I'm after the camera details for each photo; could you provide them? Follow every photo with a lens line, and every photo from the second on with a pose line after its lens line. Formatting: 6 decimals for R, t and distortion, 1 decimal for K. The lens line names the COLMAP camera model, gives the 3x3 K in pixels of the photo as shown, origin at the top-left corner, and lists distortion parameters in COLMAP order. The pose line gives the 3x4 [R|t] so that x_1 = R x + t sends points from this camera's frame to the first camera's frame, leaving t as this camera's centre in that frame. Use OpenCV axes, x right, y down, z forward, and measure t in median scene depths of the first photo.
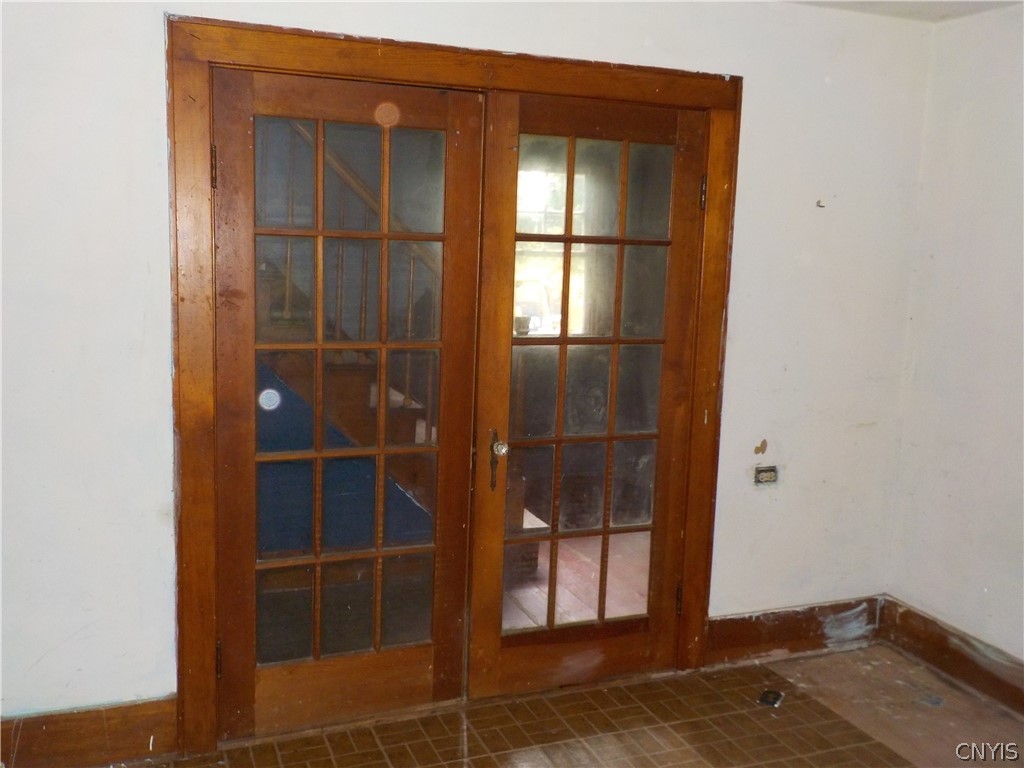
lens RADIAL K [[918.2, 0, 500.5], [0, 918.2, 387.3], [0, 0, 1]] dist [0.015406, -0.005307]
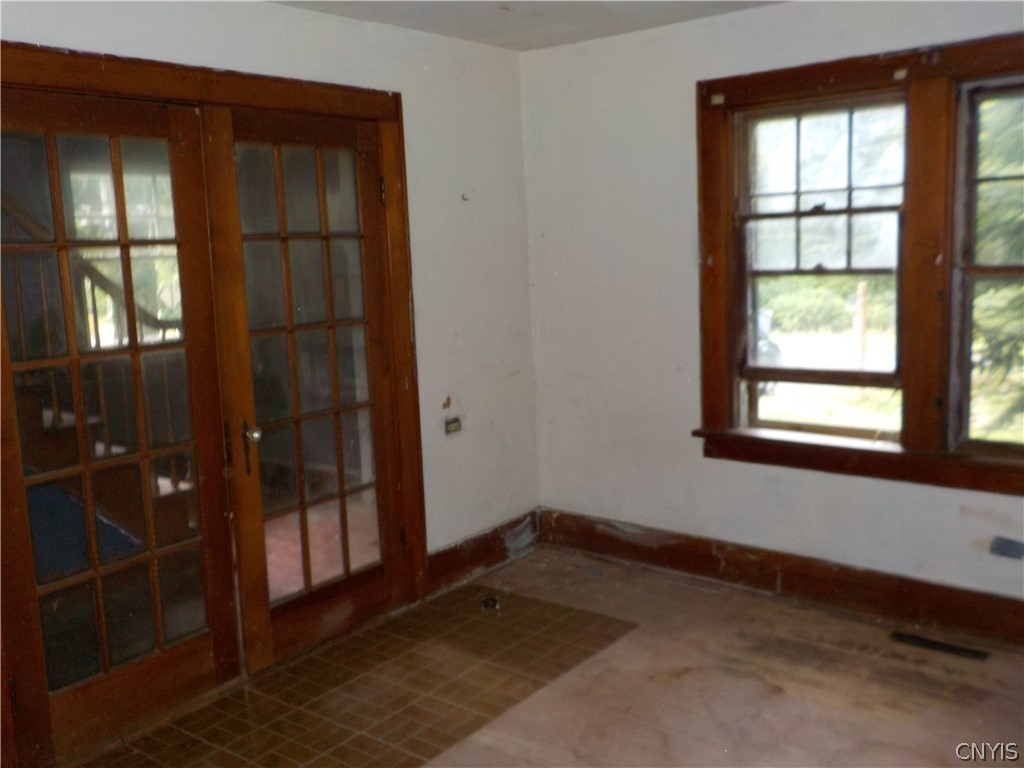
lens RADIAL K [[918.2, 0, 500.5], [0, 918.2, 387.3], [0, 0, 1]] dist [0.015406, -0.005307]
pose [[0.865180, -0.141252, 0.481157, -0.236656], [0.138174, 0.989516, 0.042036, 0.004974], [-0.482050, 0.030115, 0.875626, -0.080606]]
